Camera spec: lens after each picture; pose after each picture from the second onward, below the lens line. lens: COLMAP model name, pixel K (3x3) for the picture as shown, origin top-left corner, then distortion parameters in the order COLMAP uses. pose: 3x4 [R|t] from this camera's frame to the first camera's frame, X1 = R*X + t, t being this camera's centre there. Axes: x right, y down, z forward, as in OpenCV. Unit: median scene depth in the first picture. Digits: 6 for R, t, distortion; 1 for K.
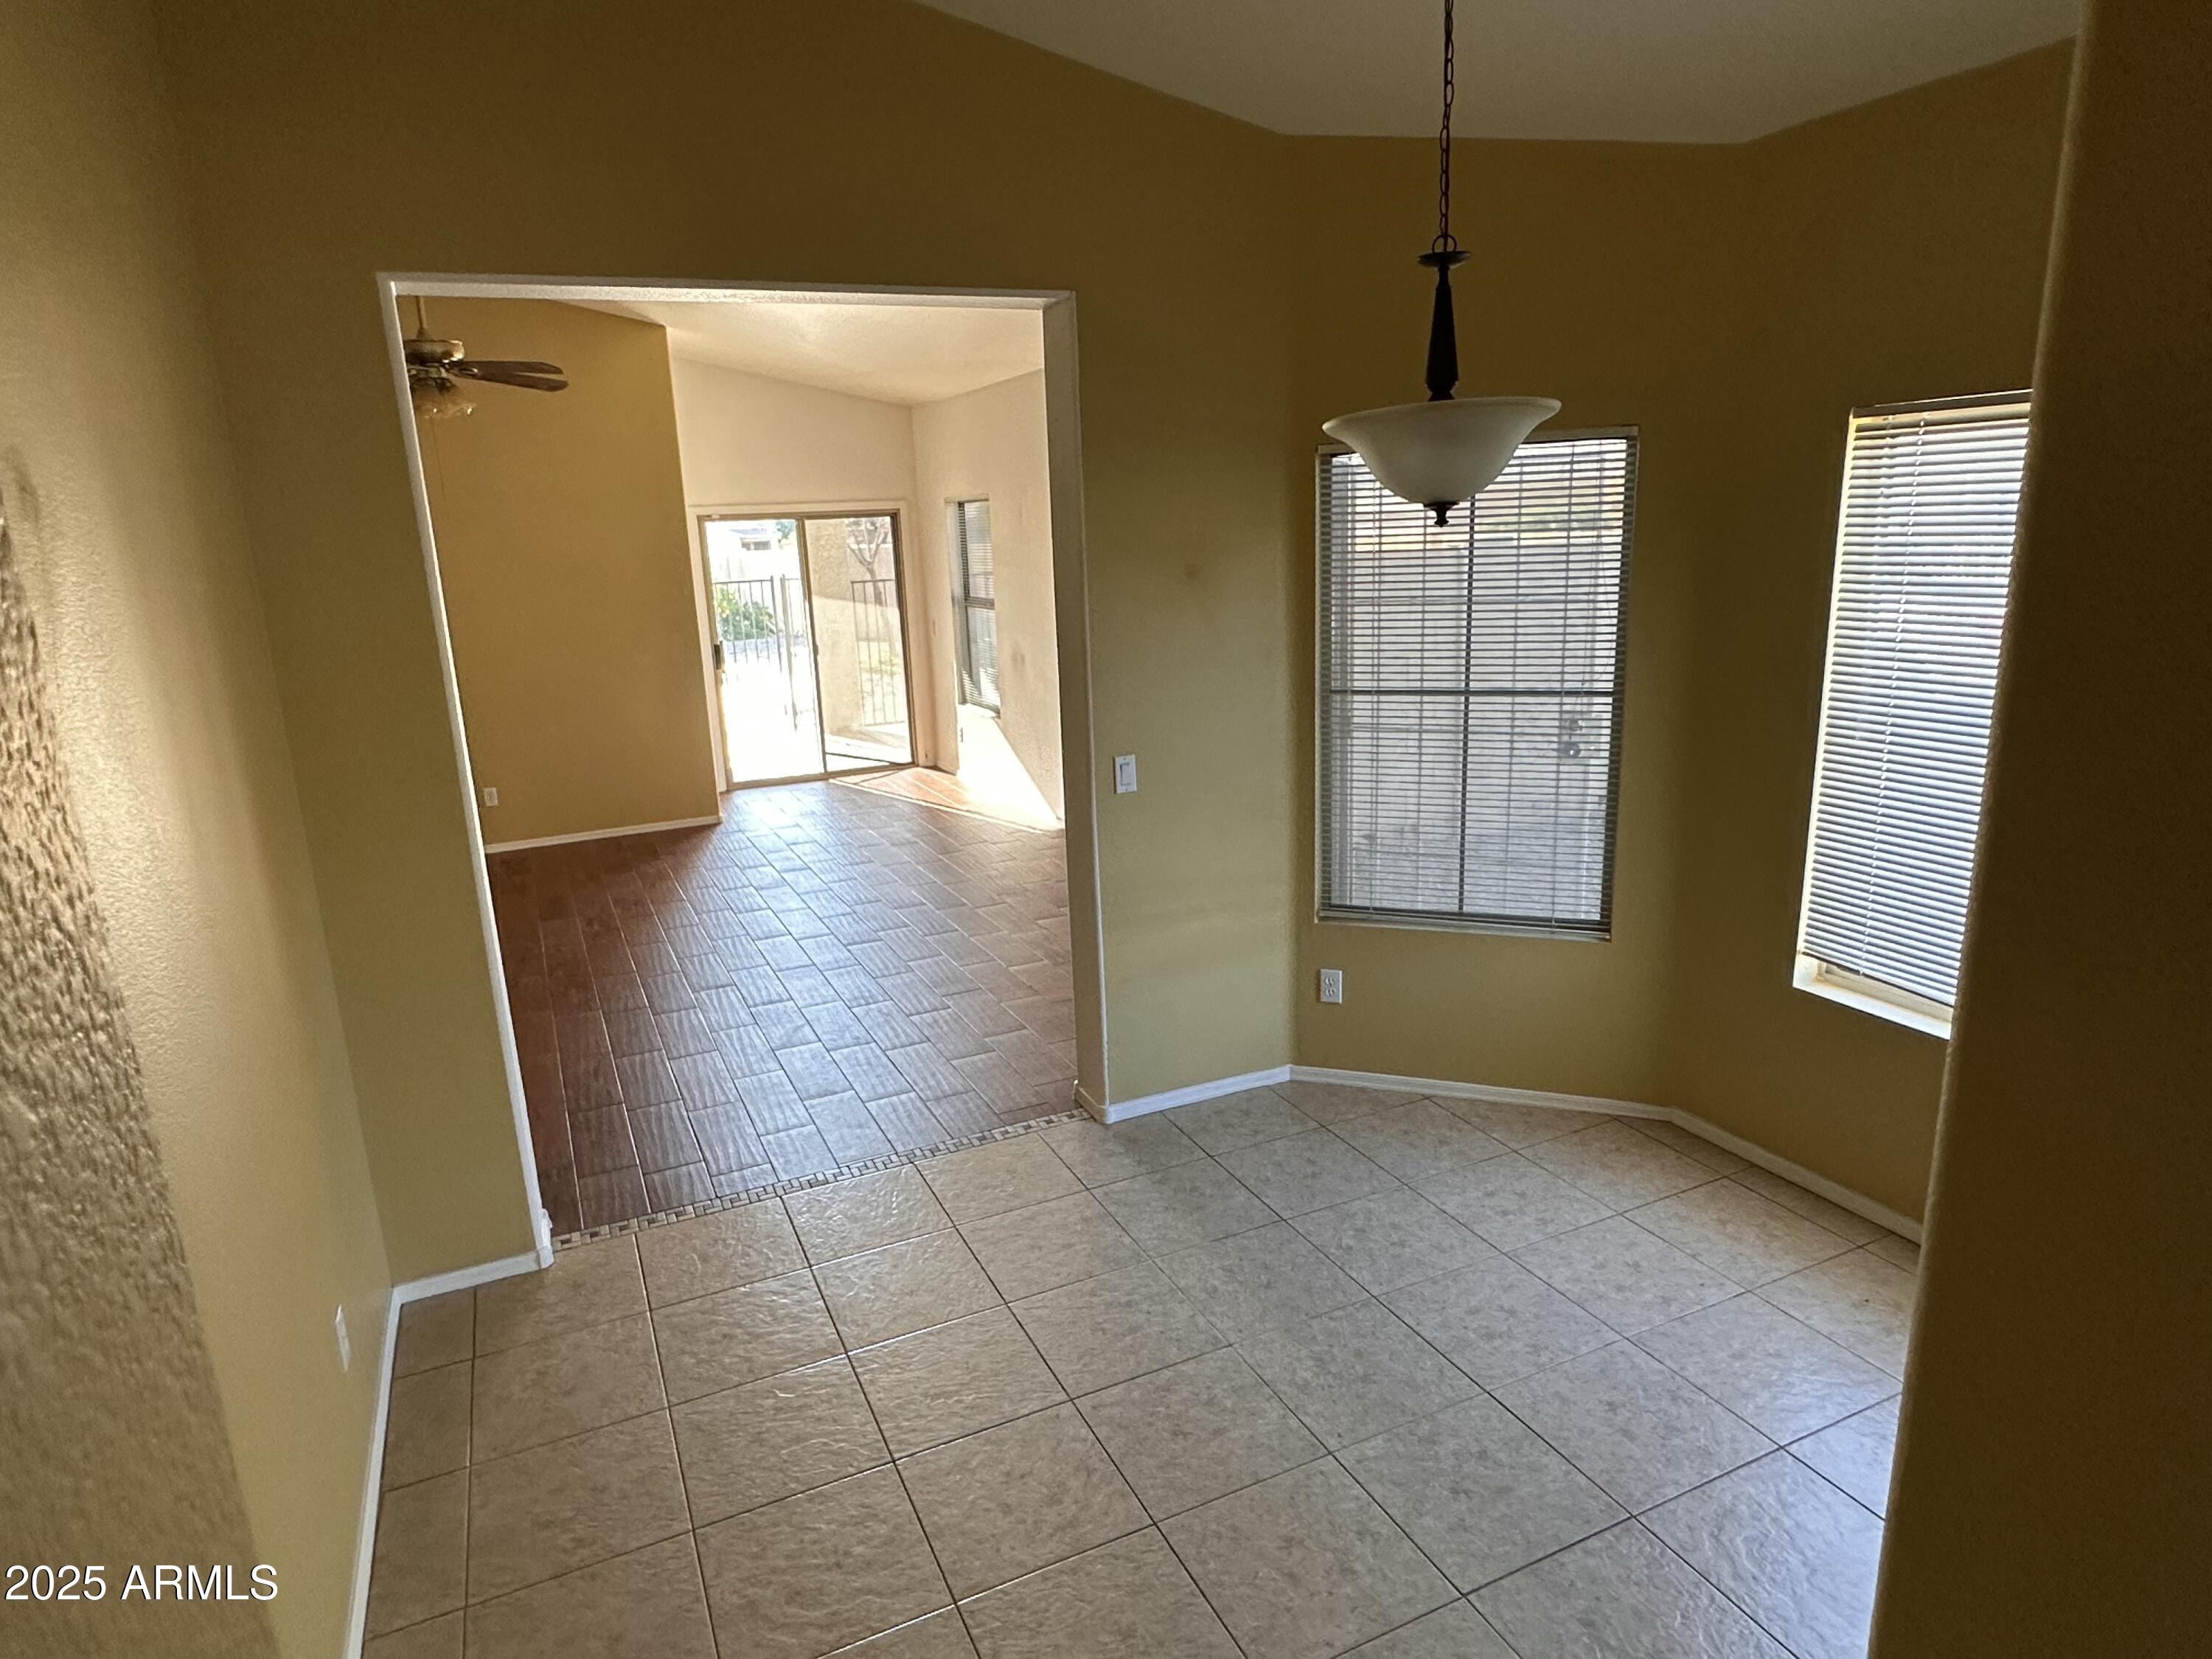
lens RADIAL K [[1272.4, 0, 1106.0], [0, 1272.4, 829.5], [0, 0, 1]] dist [-0.006040, 0.000294]
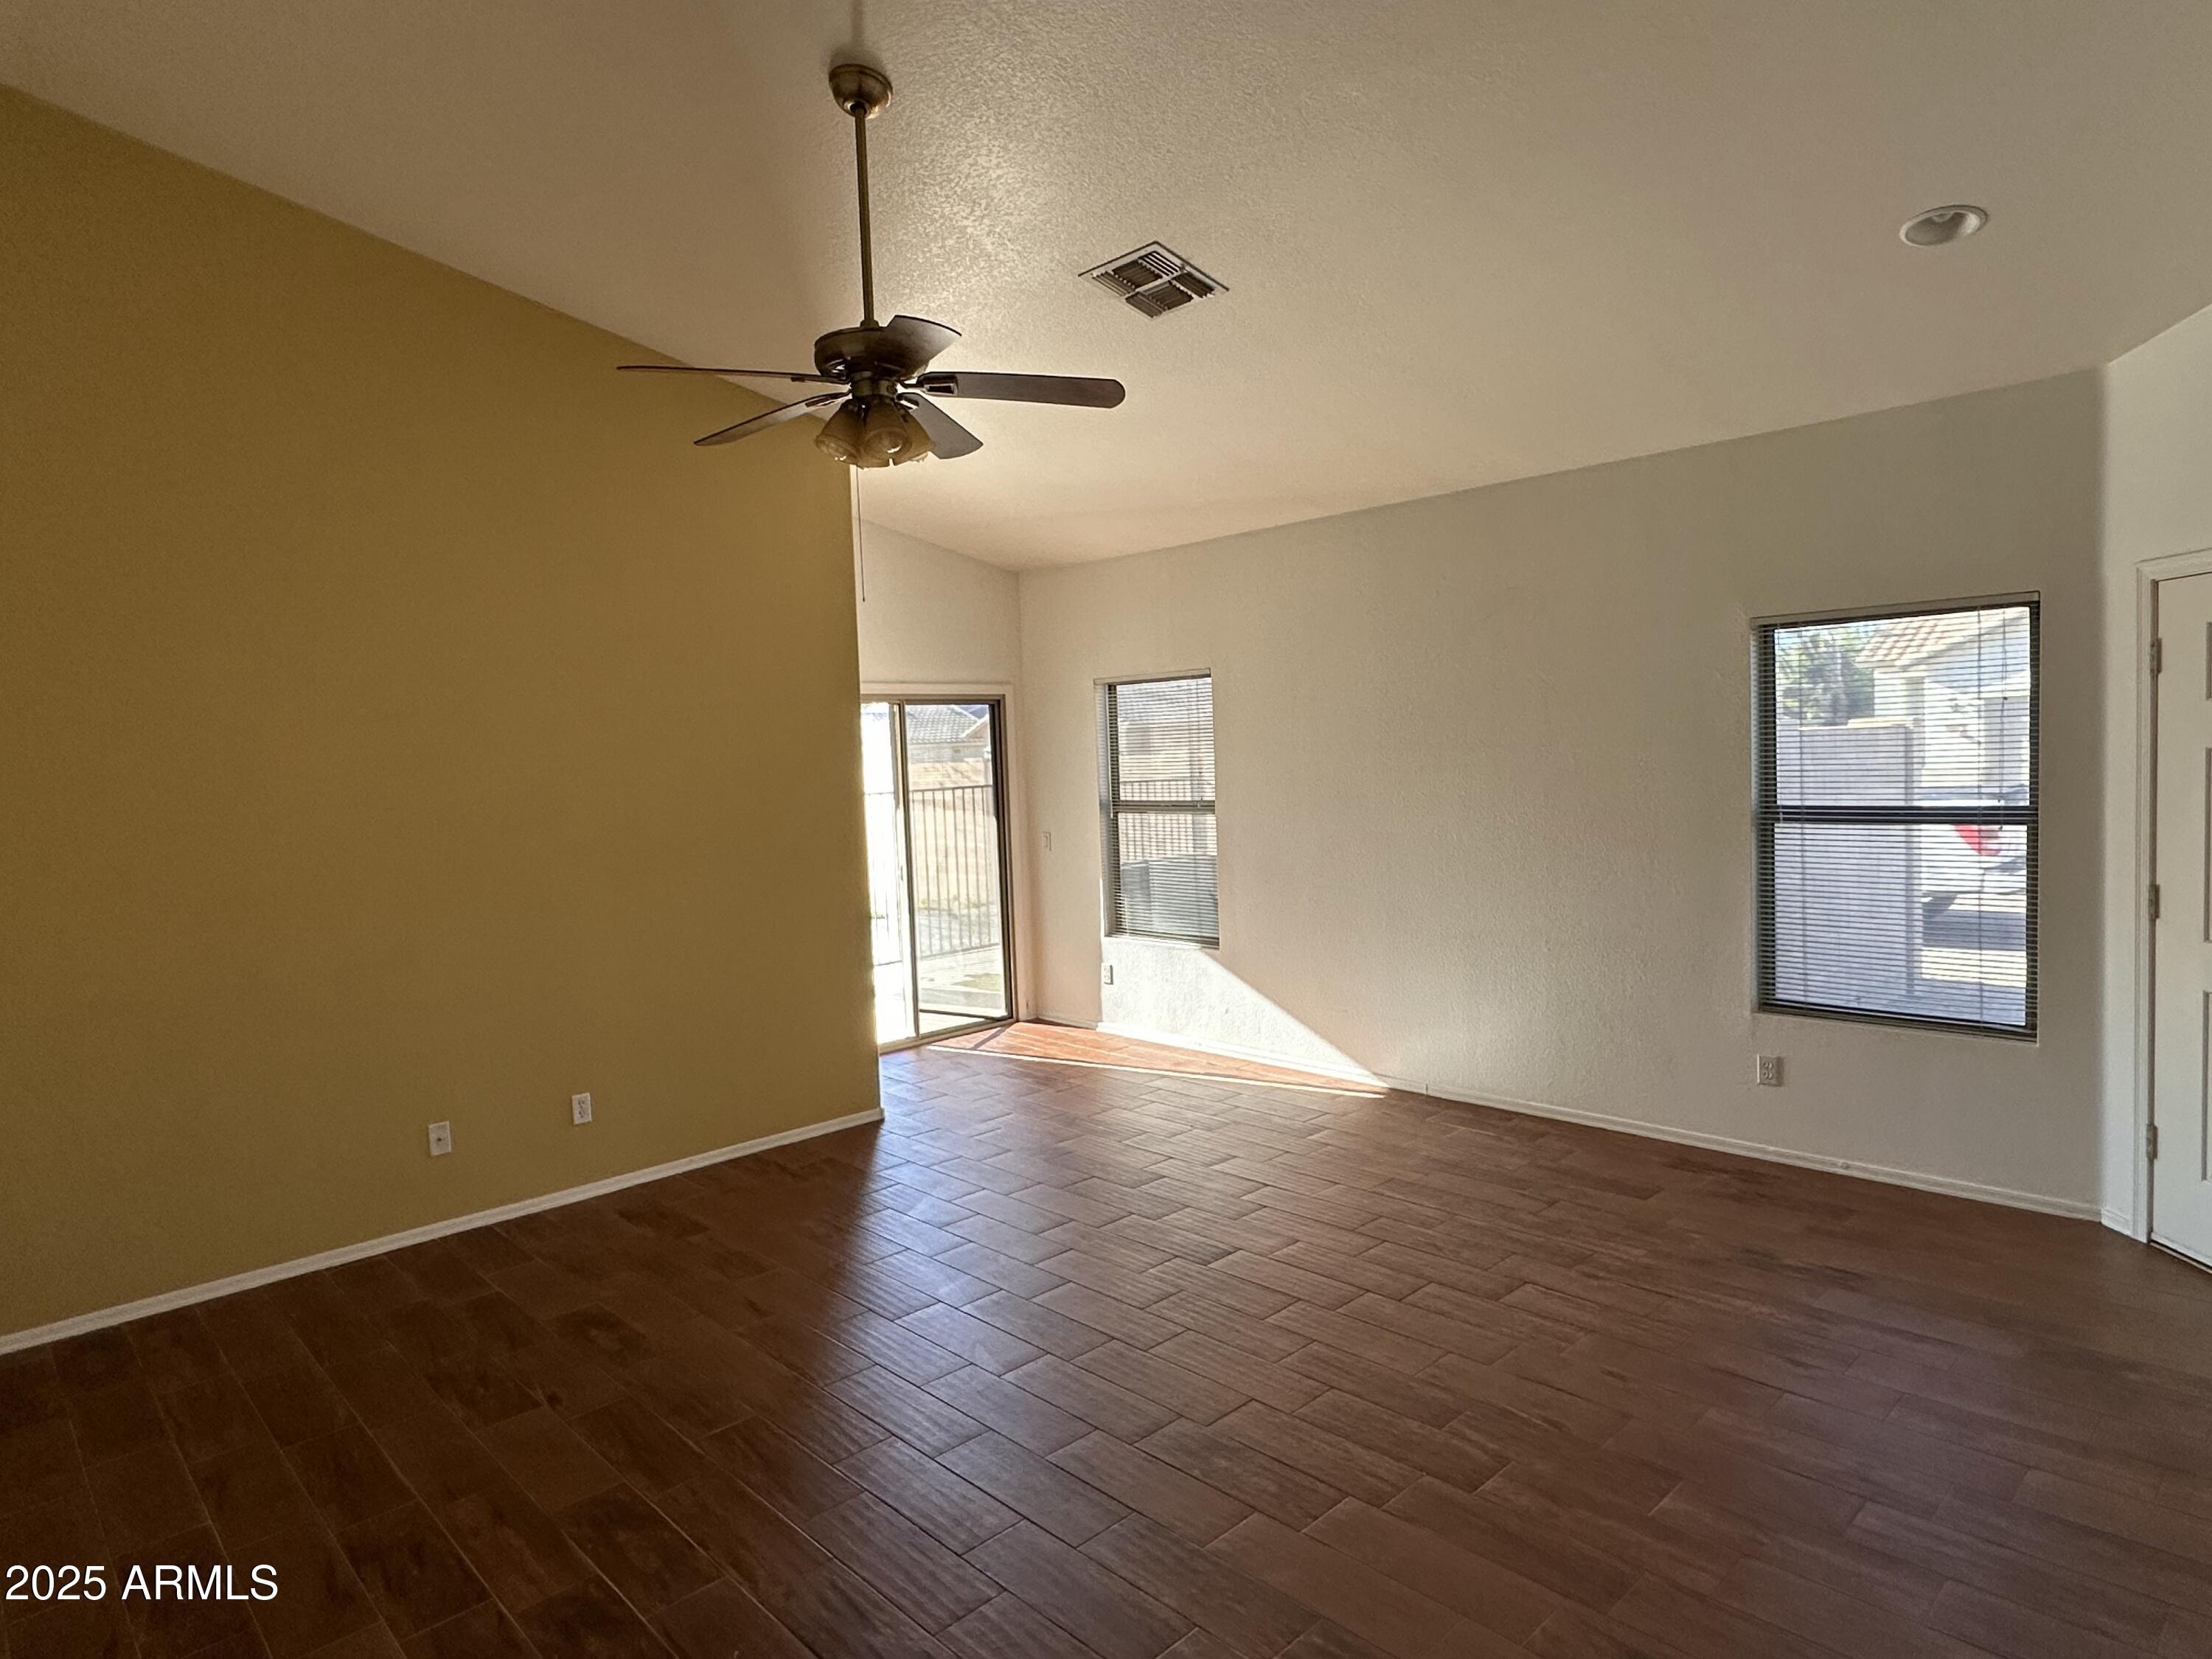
lens RADIAL K [[1276.8, 0, 1098.2], [0, 1276.8, 802.9], [0, 0, 1]] dist [0.004116, 0.001061]
pose [[0.950138, -0.007880, 0.311730, -0.363317], [0.072386, 0.977947, -0.195906, -0.025438], [-0.303312, 0.208702, 0.929756, 0.258130]]
